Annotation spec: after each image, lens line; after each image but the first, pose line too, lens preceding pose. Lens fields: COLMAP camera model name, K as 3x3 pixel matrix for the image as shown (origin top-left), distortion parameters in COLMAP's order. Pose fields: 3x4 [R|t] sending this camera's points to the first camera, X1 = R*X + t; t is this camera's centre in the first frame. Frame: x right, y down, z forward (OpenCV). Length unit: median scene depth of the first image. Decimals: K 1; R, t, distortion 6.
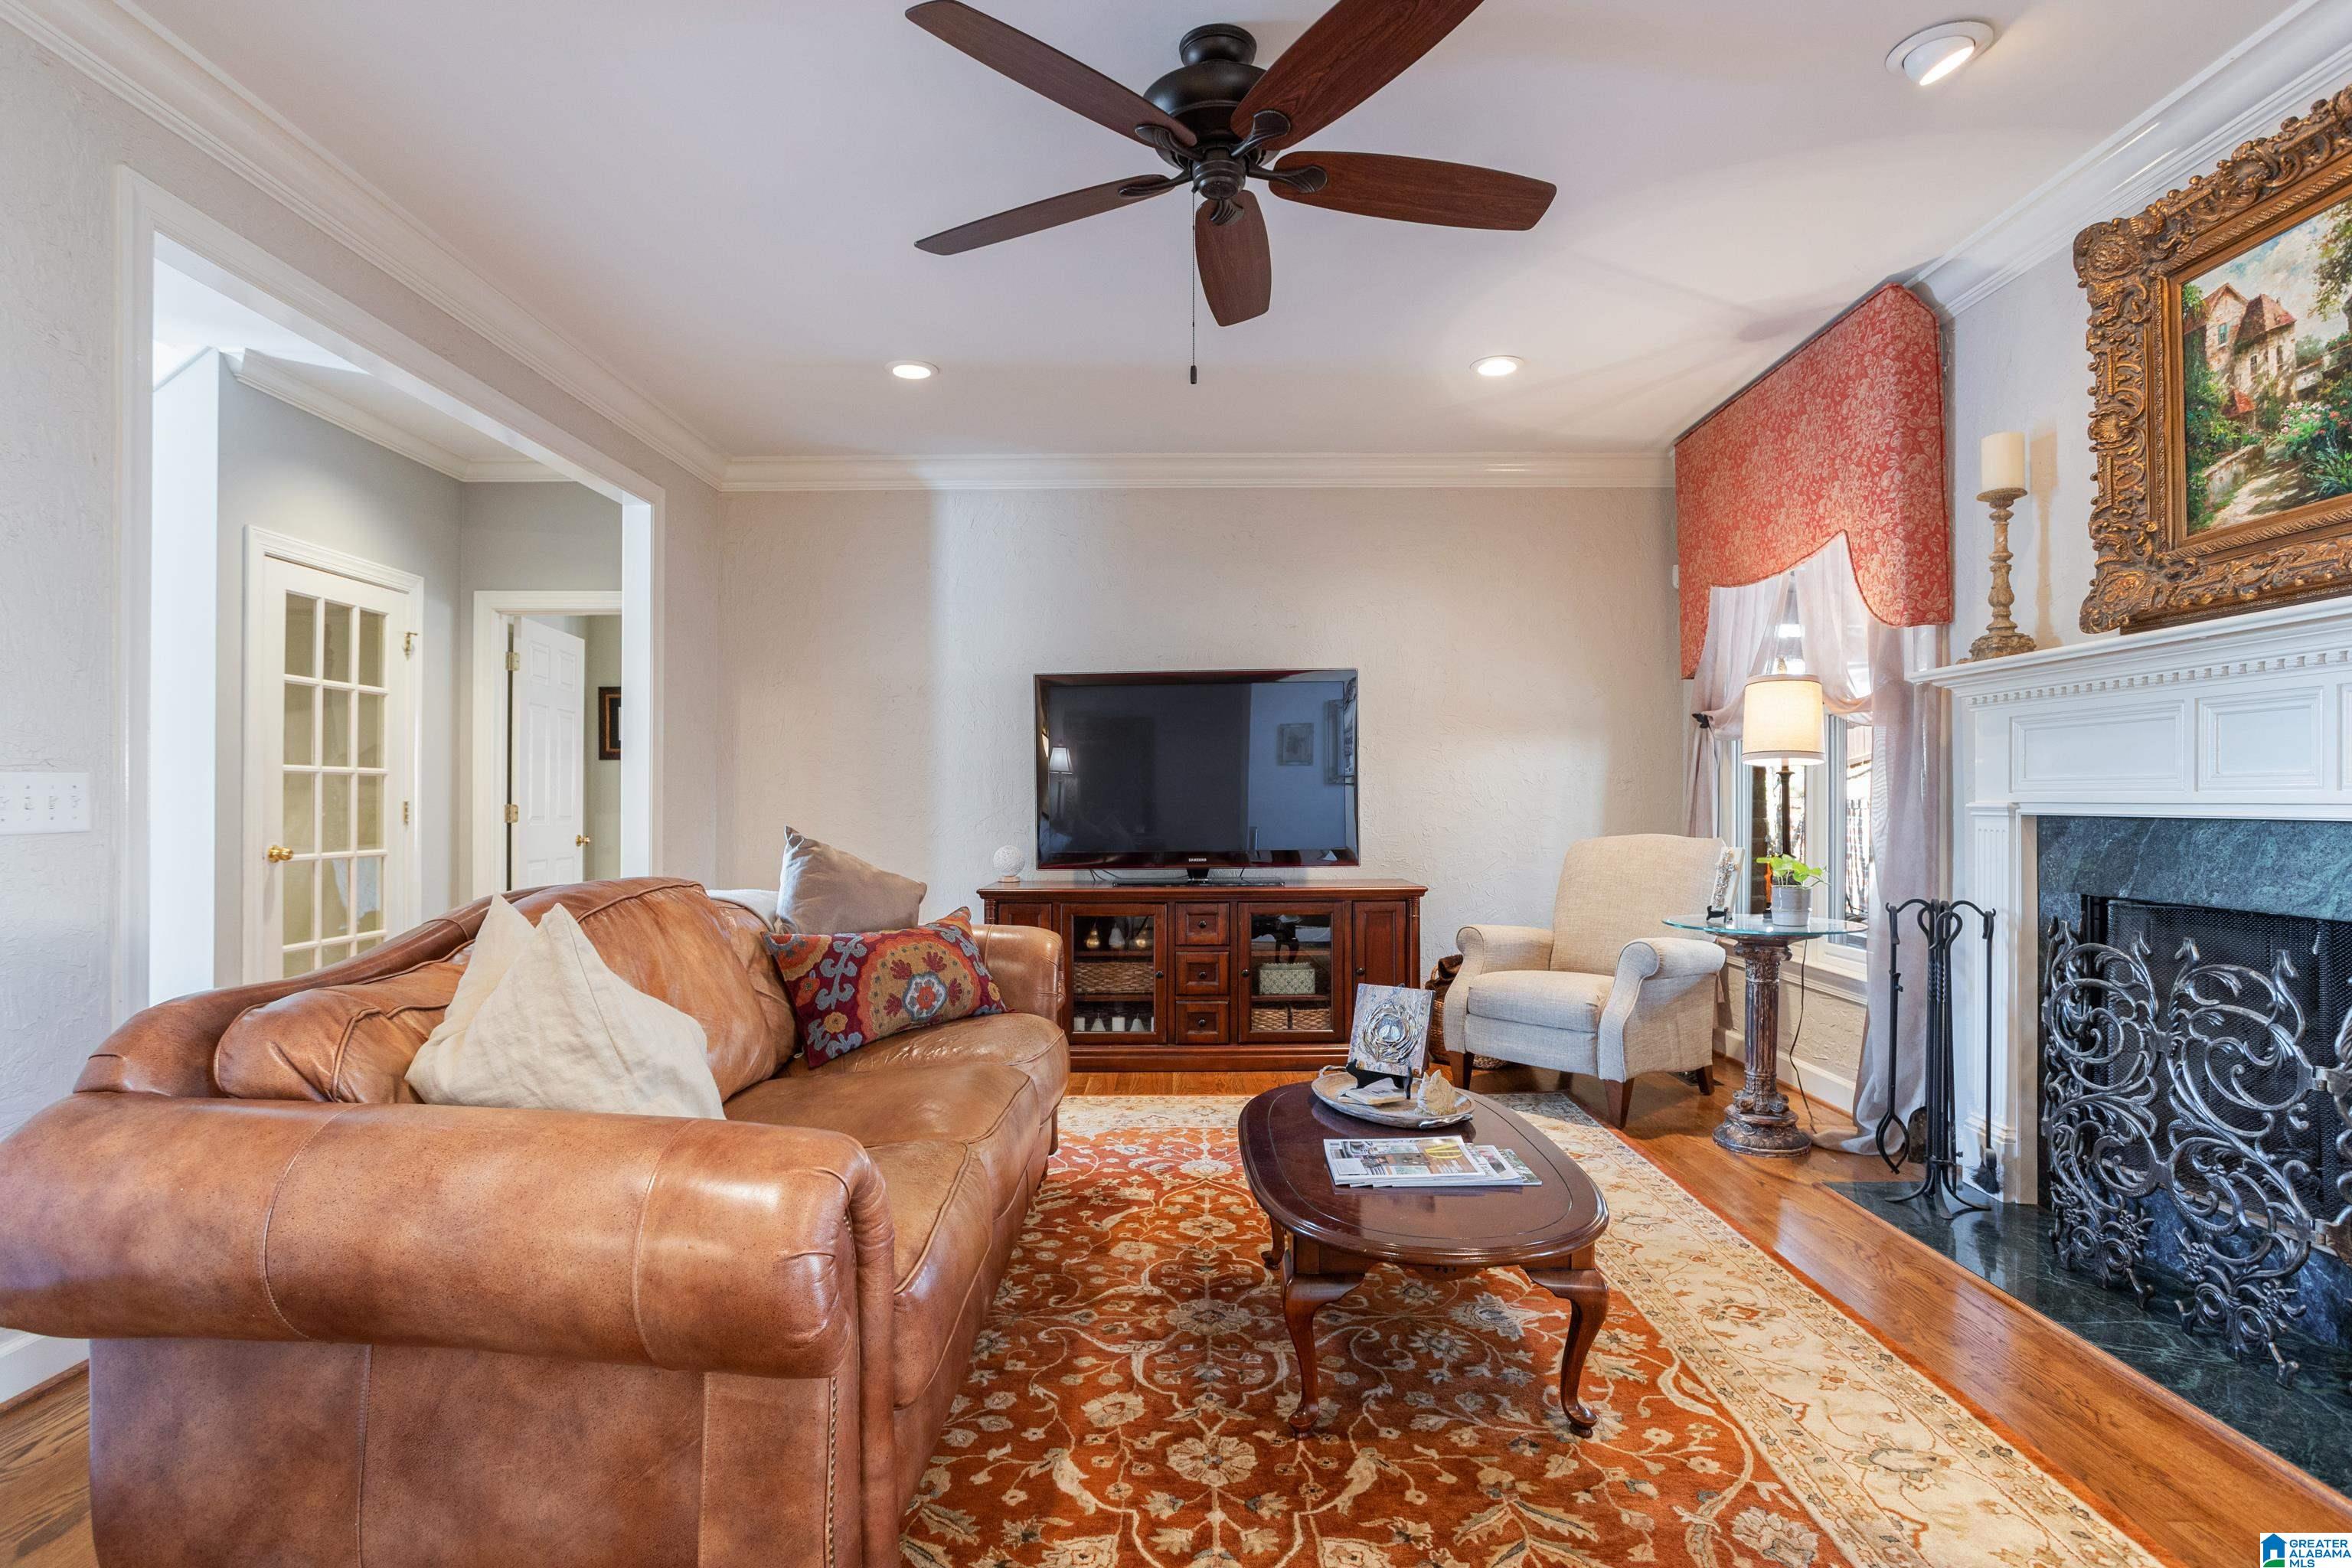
lens RADIAL K [[1168.0, 0, 1176.1], [0, 1168.0, 792.4], [0, 0, 1]] dist [-0.022724, 0.005673]
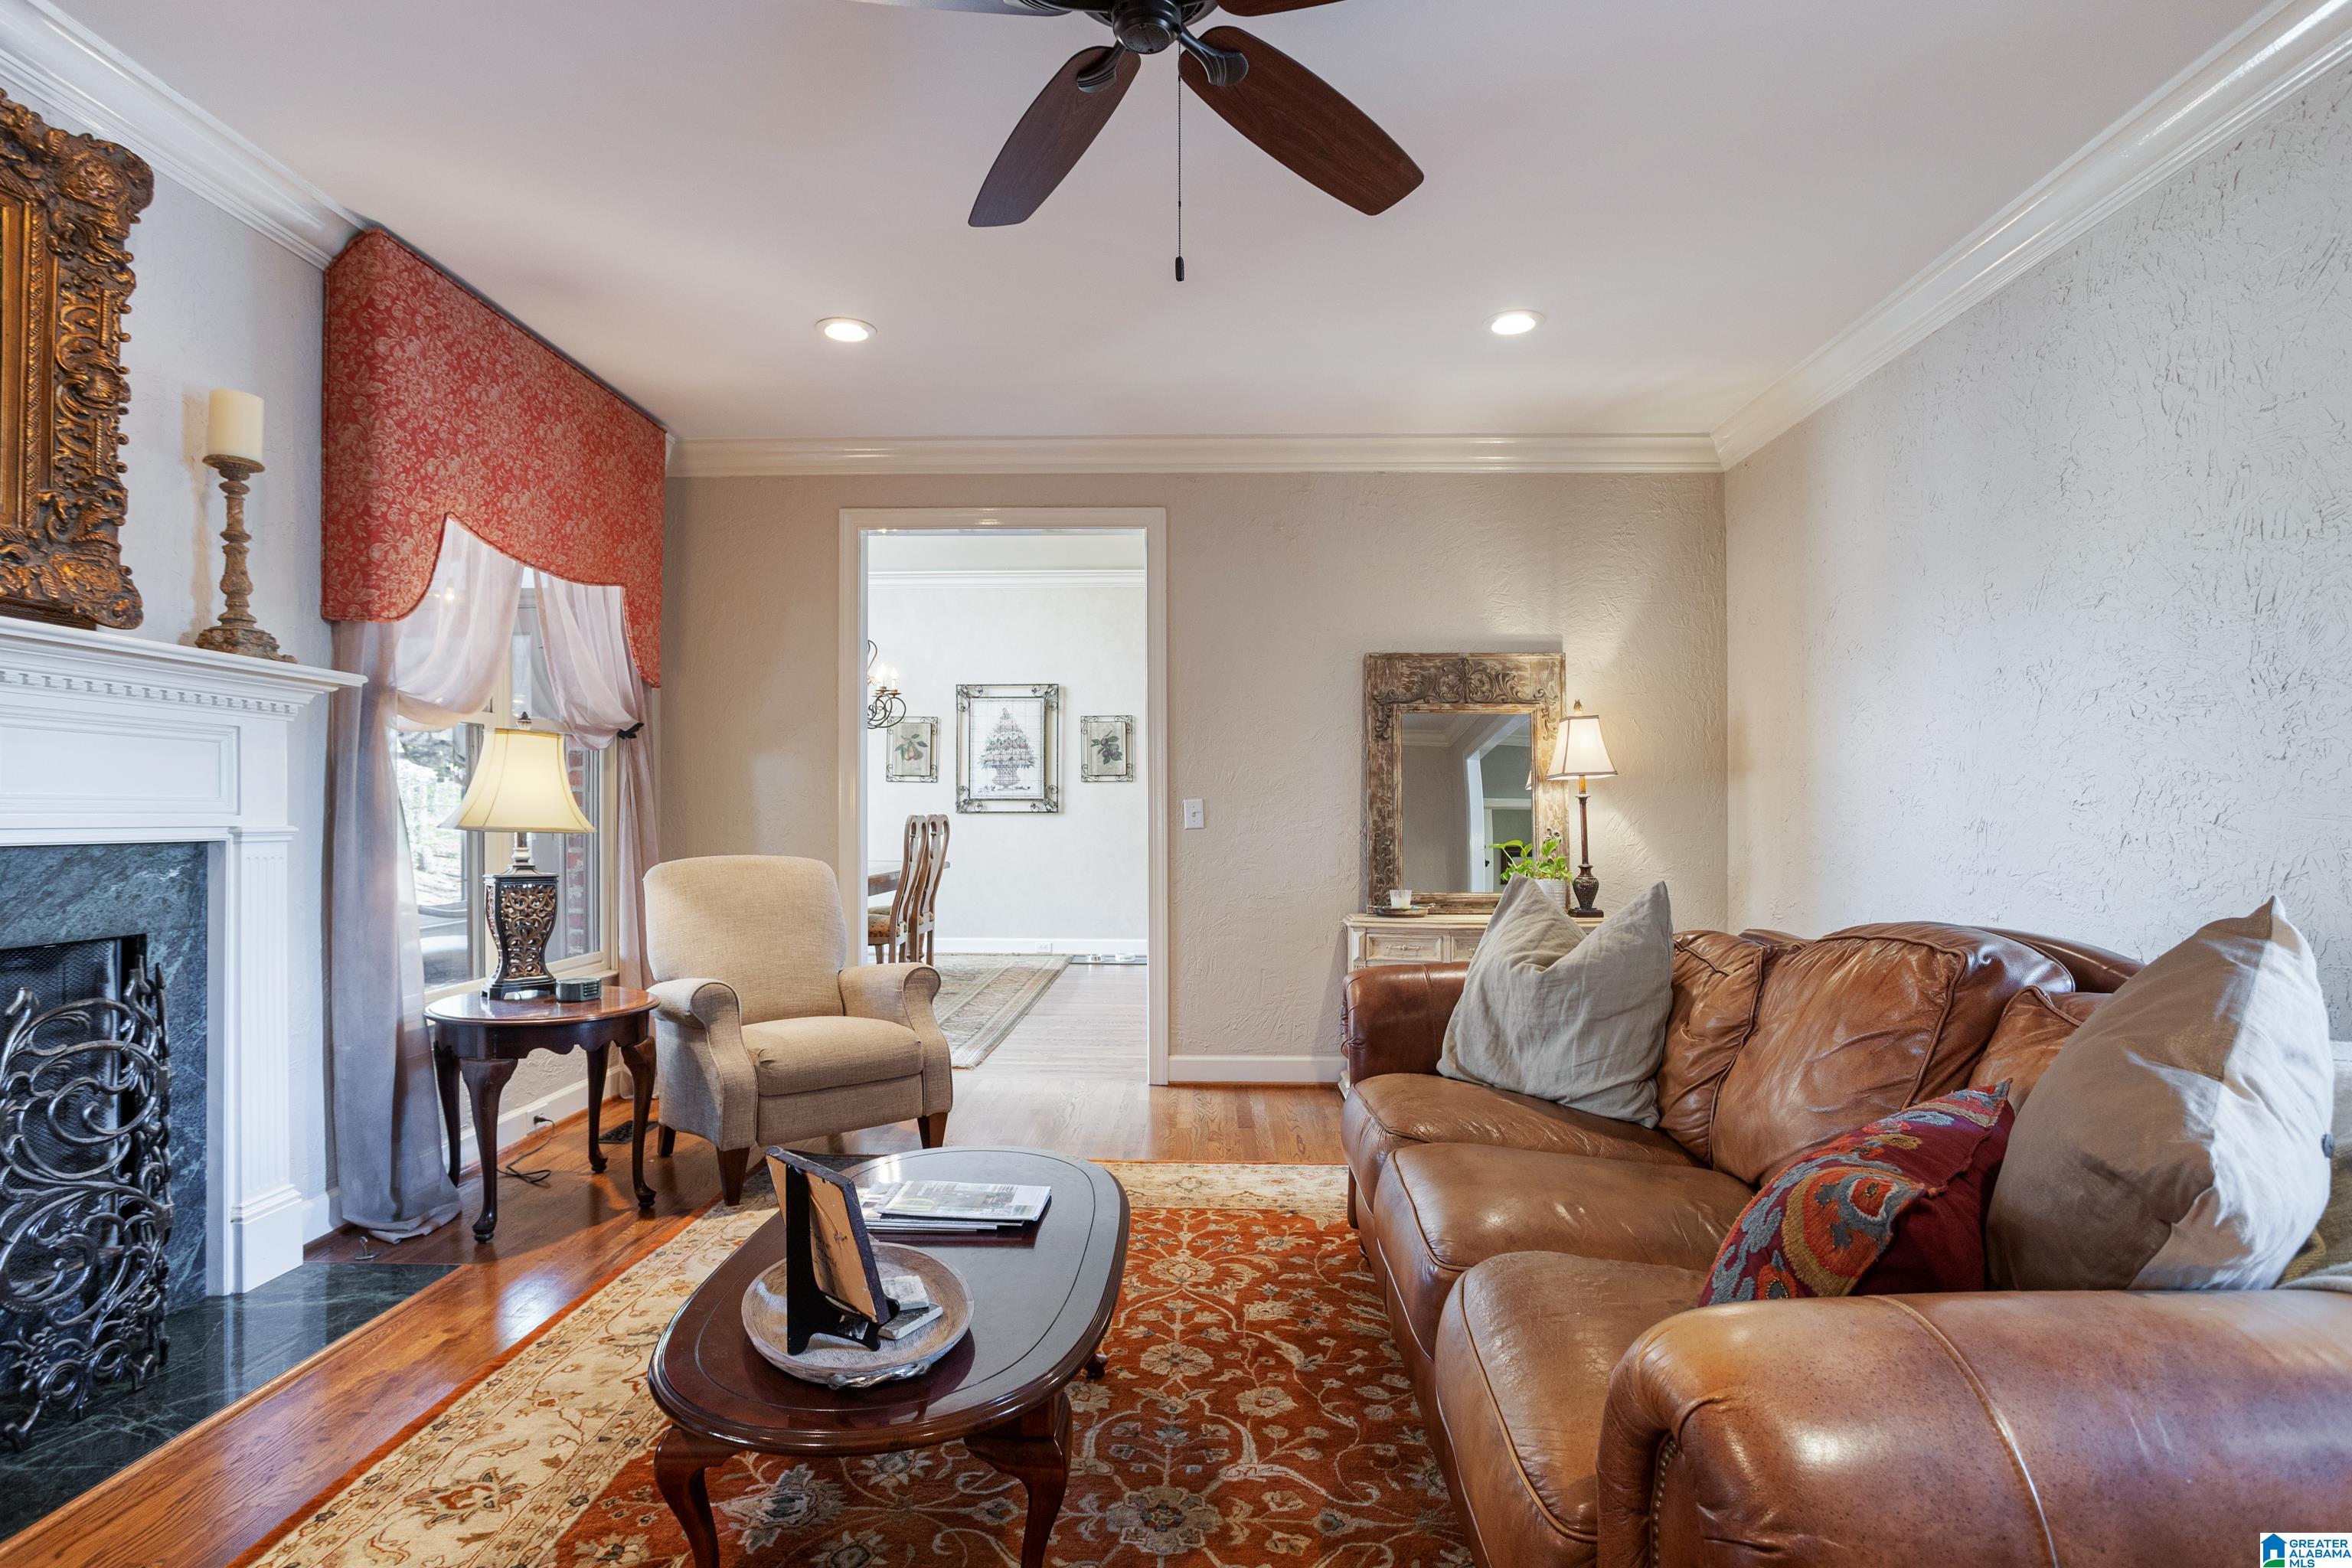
lens RADIAL K [[1168.0, 0, 1180.6], [0, 1168.0, 793.9], [0, 0, 1]] dist [-0.022724, 0.005673]
pose [[-0.999799, 0.003948, 0.019670, 0.000756], [0.003472, 0.999701, -0.024196, 0.007753], [-0.019760, -0.024123, -0.999514, 2.101583]]
